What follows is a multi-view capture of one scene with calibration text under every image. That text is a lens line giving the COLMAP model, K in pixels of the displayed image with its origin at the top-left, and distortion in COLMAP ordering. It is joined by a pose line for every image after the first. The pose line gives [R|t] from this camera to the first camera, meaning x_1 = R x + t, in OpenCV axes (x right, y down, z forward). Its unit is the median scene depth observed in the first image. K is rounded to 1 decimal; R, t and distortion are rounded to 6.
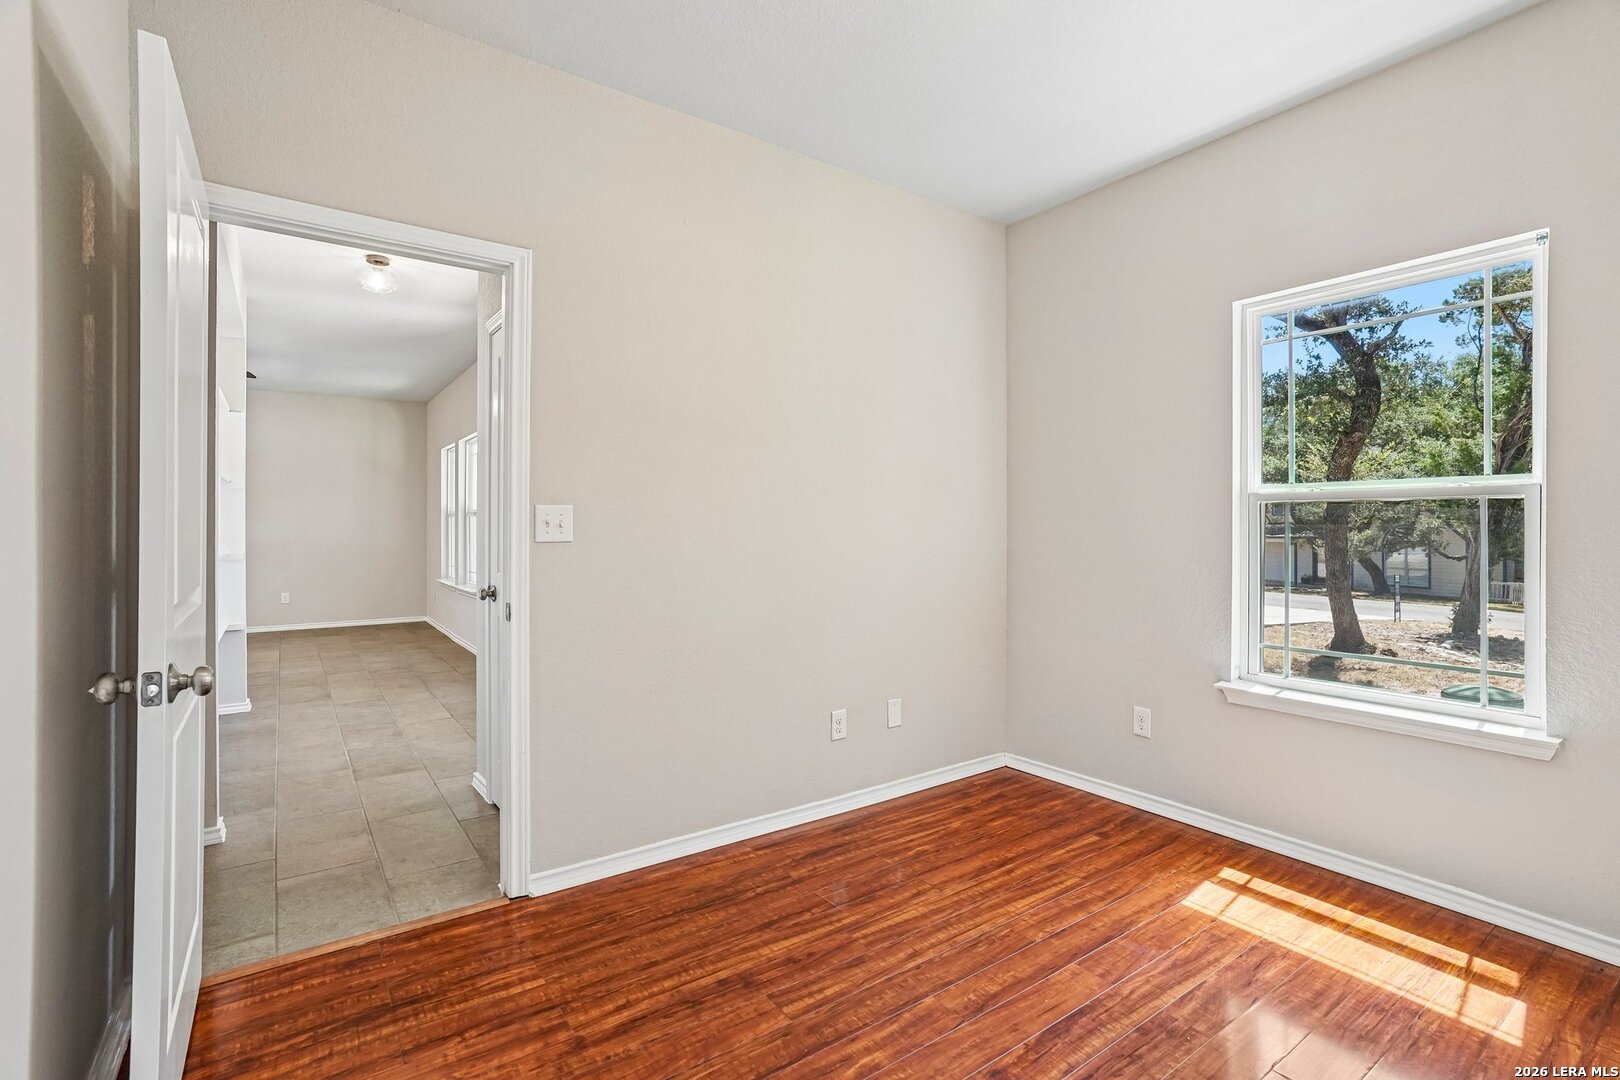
lens RADIAL K [[749.0, 0, 803.7], [0, 749.0, 542.5], [0, 0, 1]] dist [-0.047204, 0.024305]
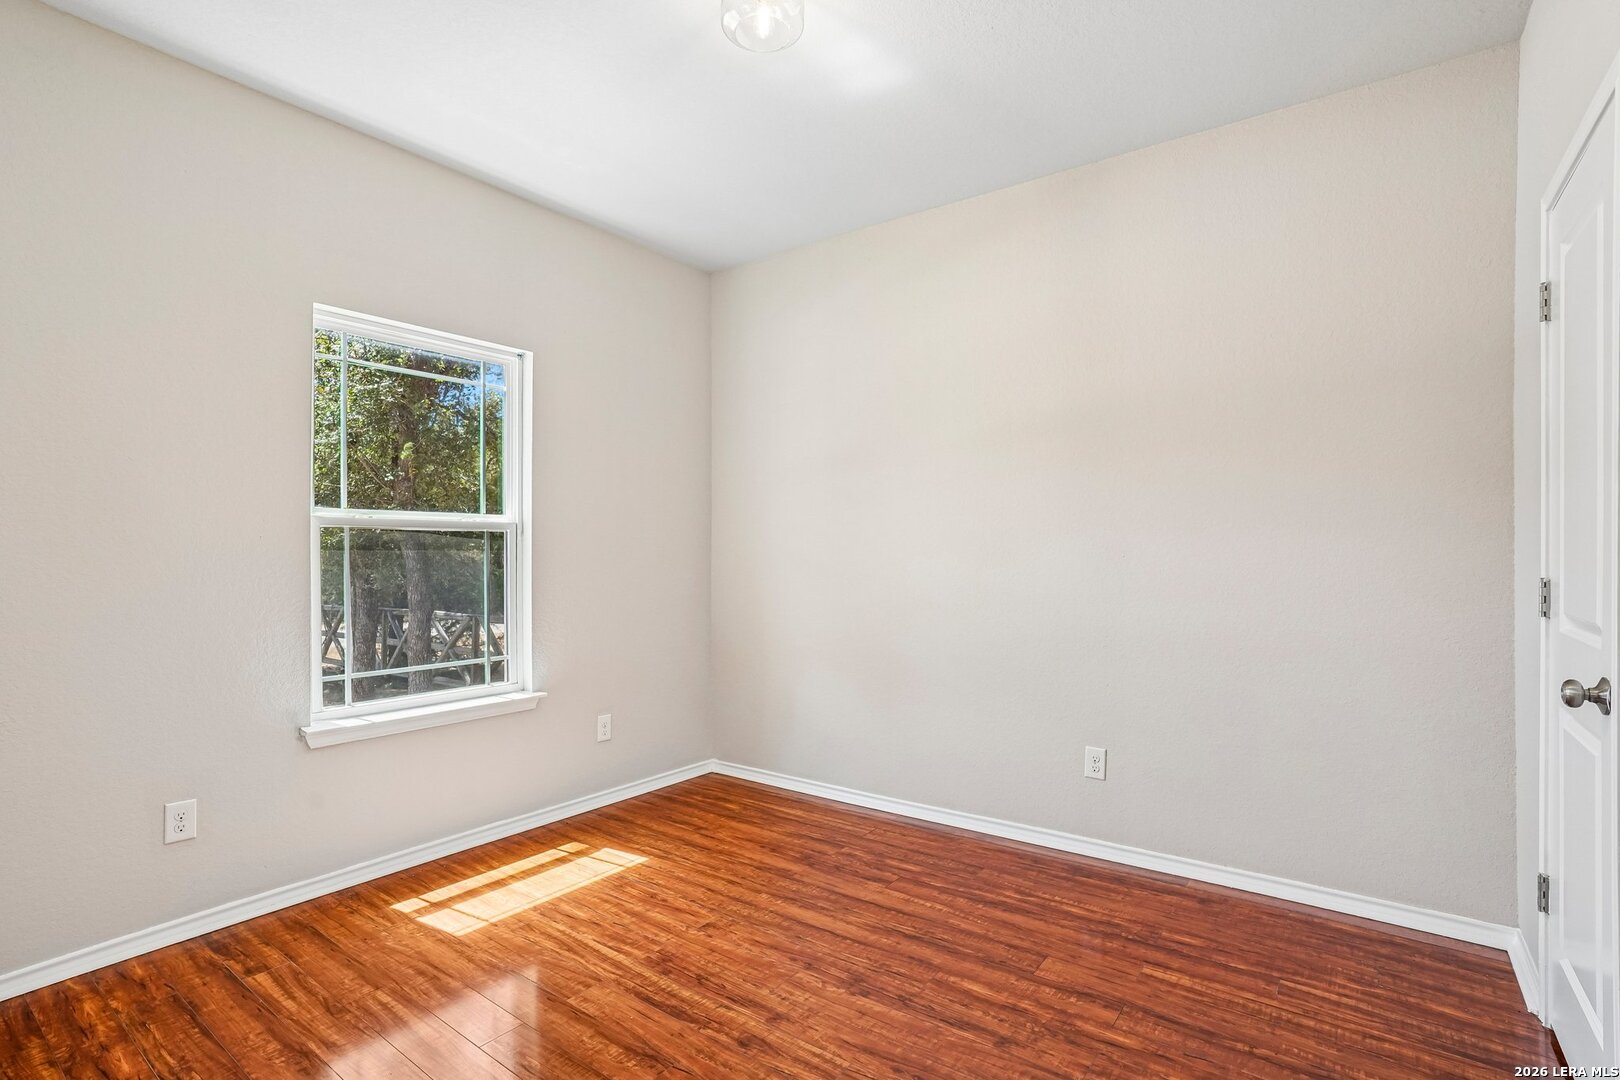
lens RADIAL K [[766.0, 0, 813.2], [0, 766.0, 575.7], [0, 0, 1]] dist [-0.037117, 0.020374]
pose [[-0.311744, -0.029469, 0.949709, -0.582825], [0.019571, 0.999108, 0.037426, -0.018847], [-0.949965, 0.030254, -0.310889, 0.856299]]
